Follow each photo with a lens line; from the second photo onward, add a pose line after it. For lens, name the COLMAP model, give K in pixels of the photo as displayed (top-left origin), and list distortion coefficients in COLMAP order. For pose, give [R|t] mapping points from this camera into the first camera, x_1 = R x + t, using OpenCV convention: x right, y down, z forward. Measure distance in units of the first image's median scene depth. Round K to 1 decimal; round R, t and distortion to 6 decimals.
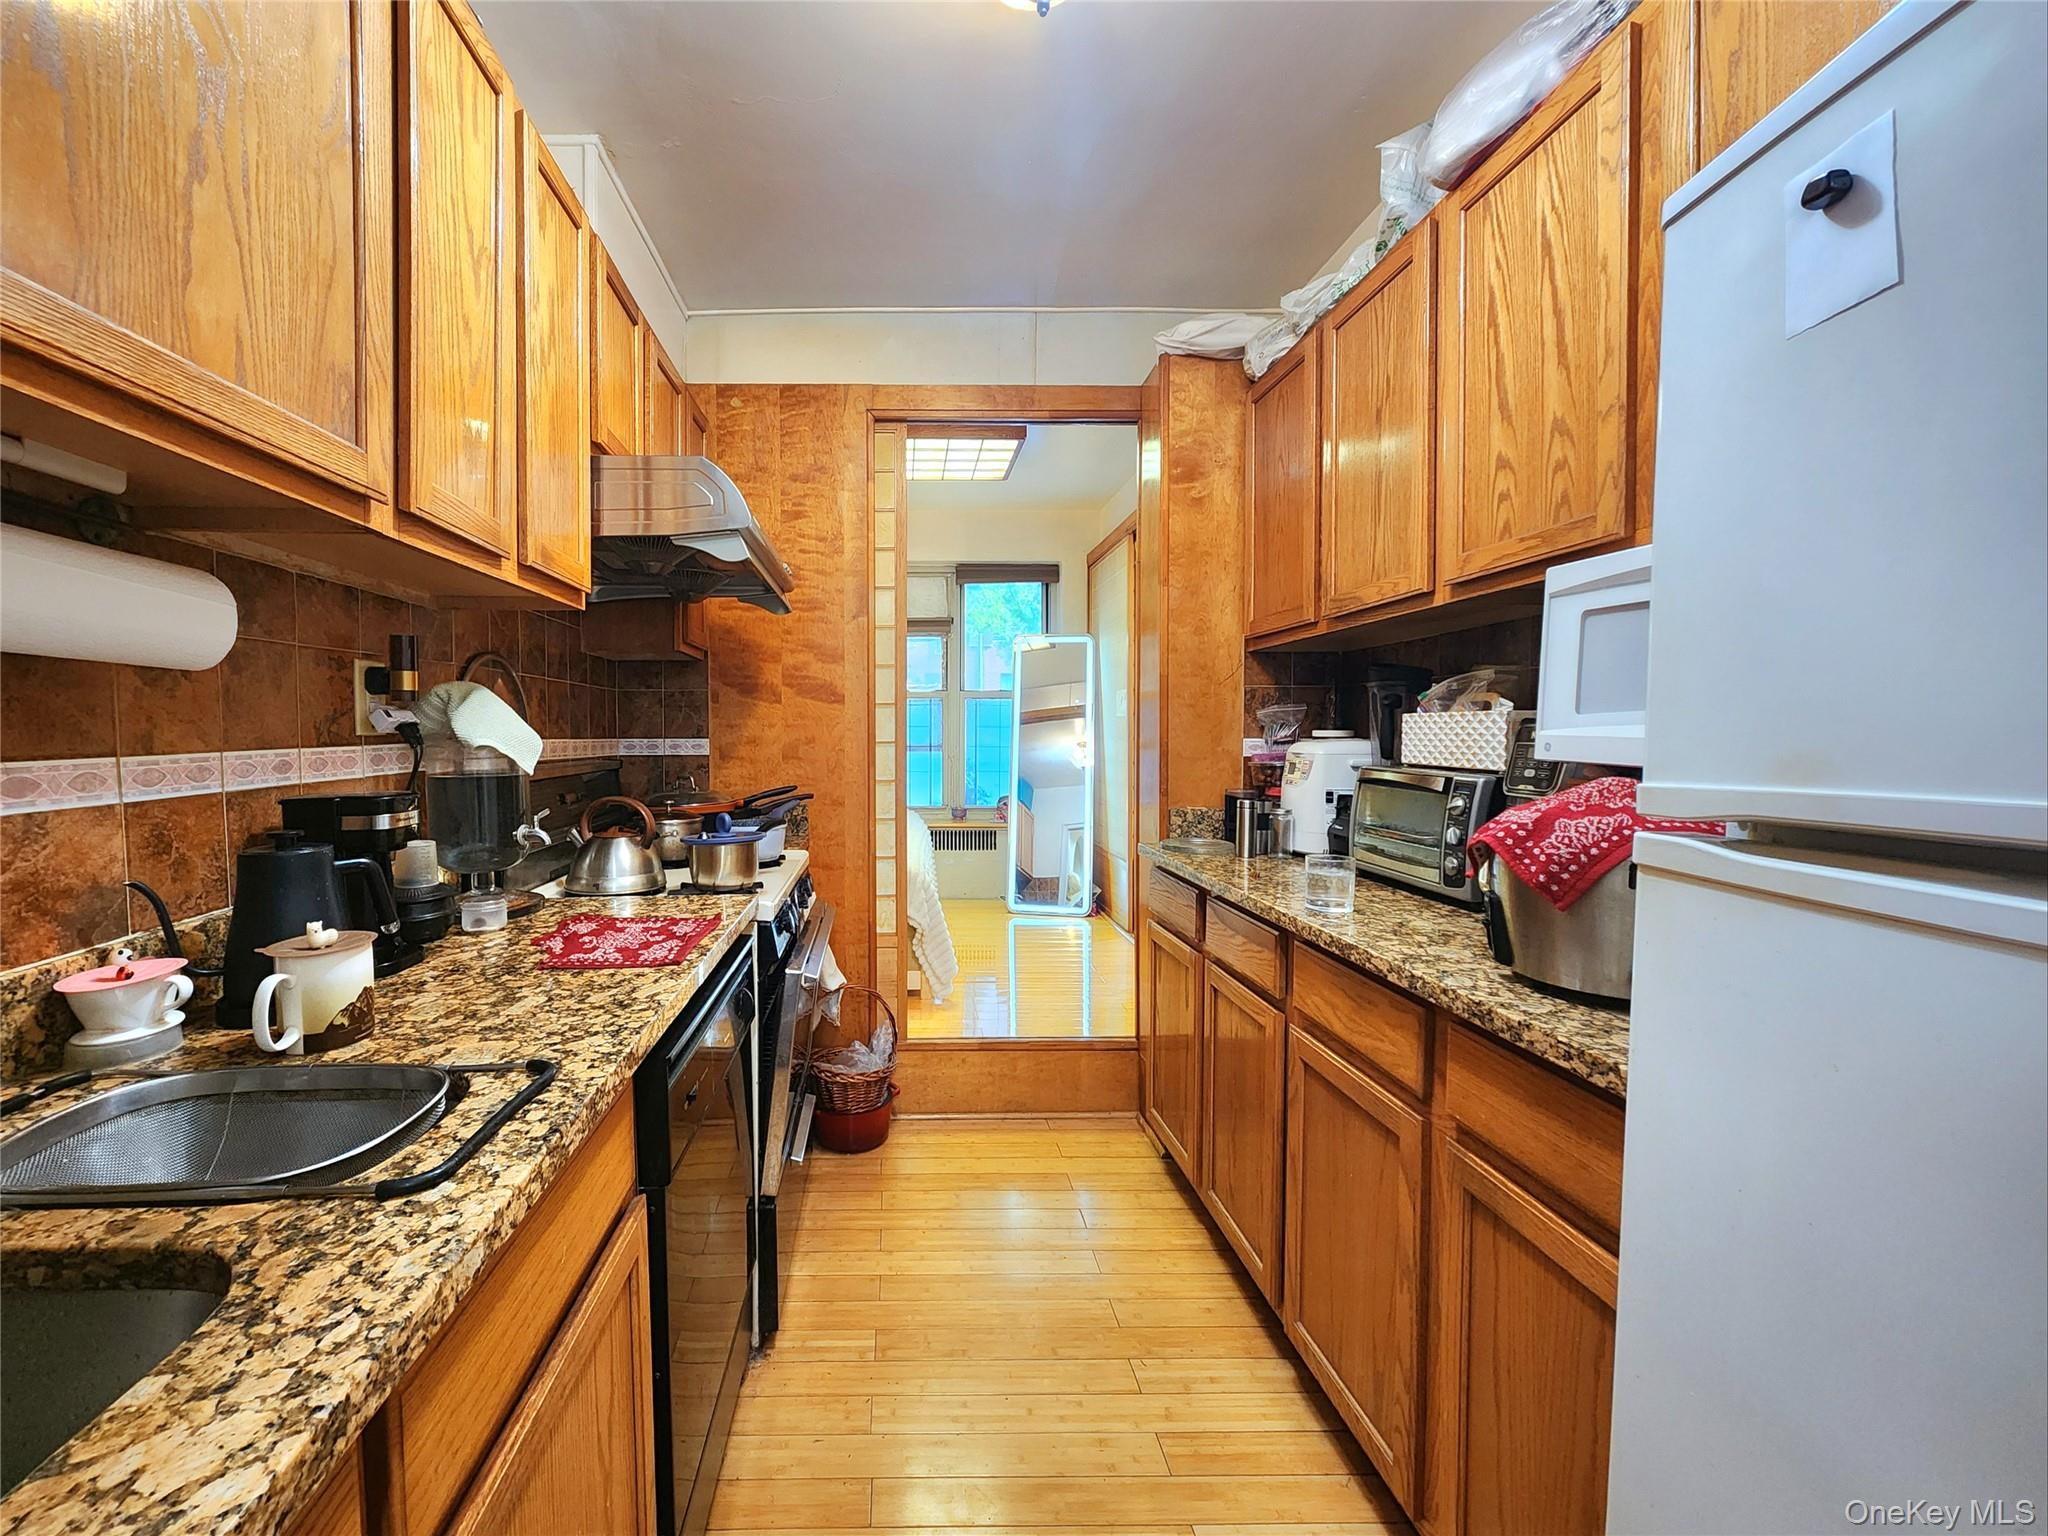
lens RADIAL K [[830.3, 0, 998.3], [0, 830.3, 764.9], [0, 0, 1]] dist [0.000440, 0.000375]
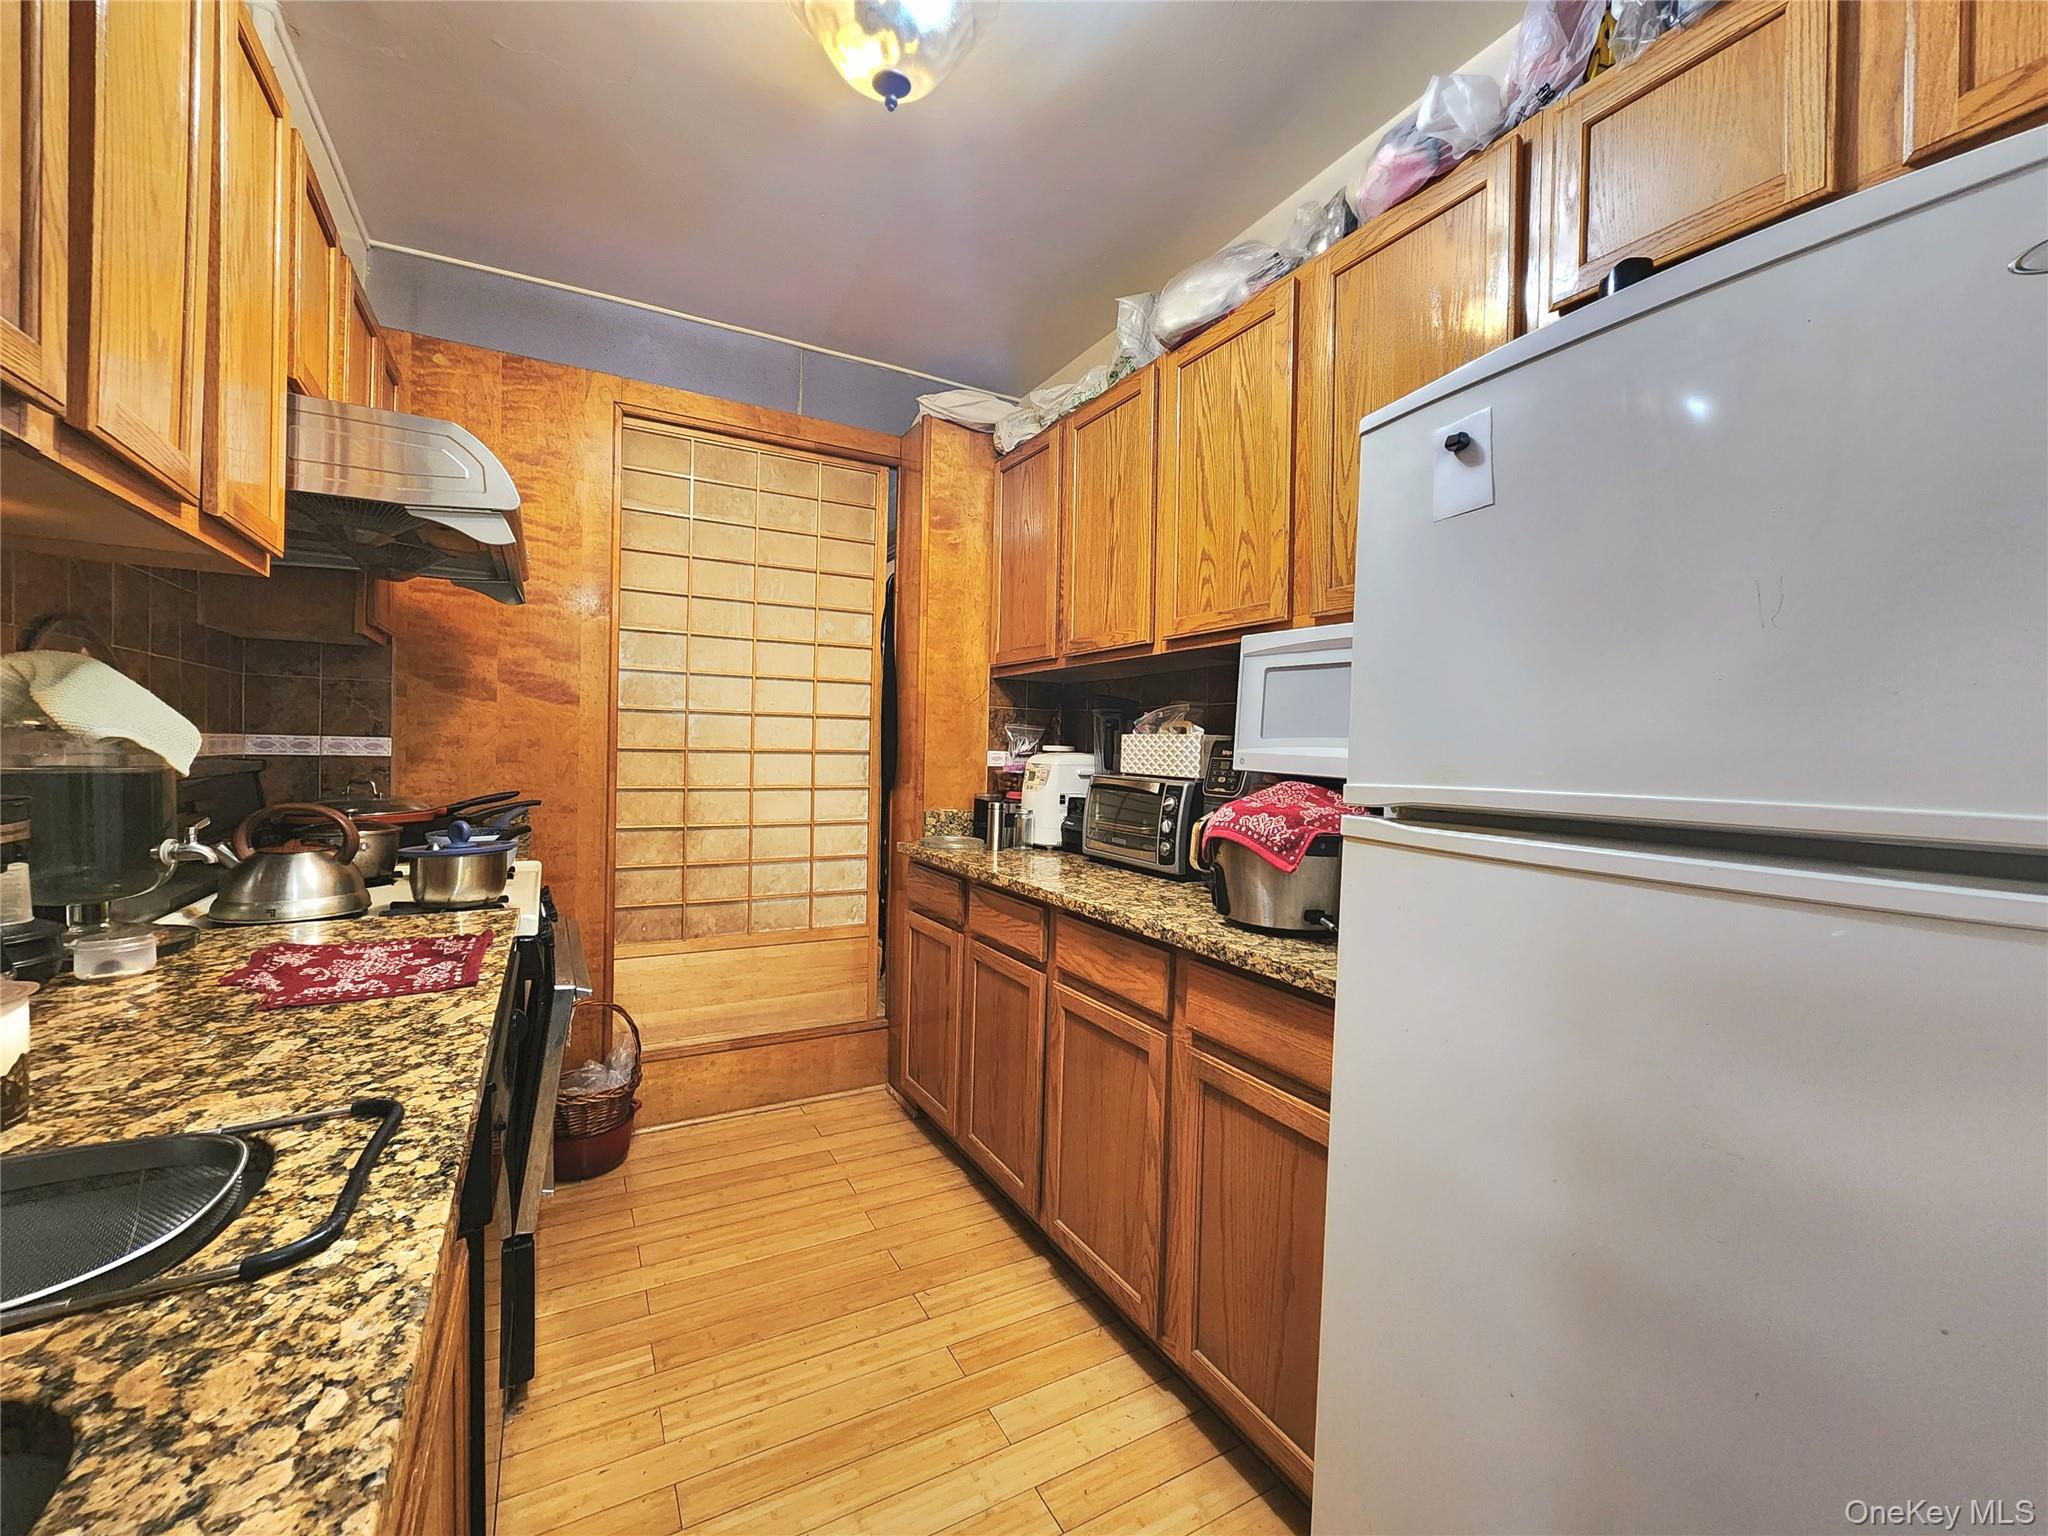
lens RADIAL K [[753.1, 0, 1049.7], [0, 753.1, 768.7], [0, 0, 1]] dist [-0.000737, 0.000474]
pose [[0.898526, 0.012355, 0.438747, -0.155004], [-0.008893, 0.999911, -0.009945, 0.005559], [-0.438831, 0.005035, 0.898556, -0.013276]]
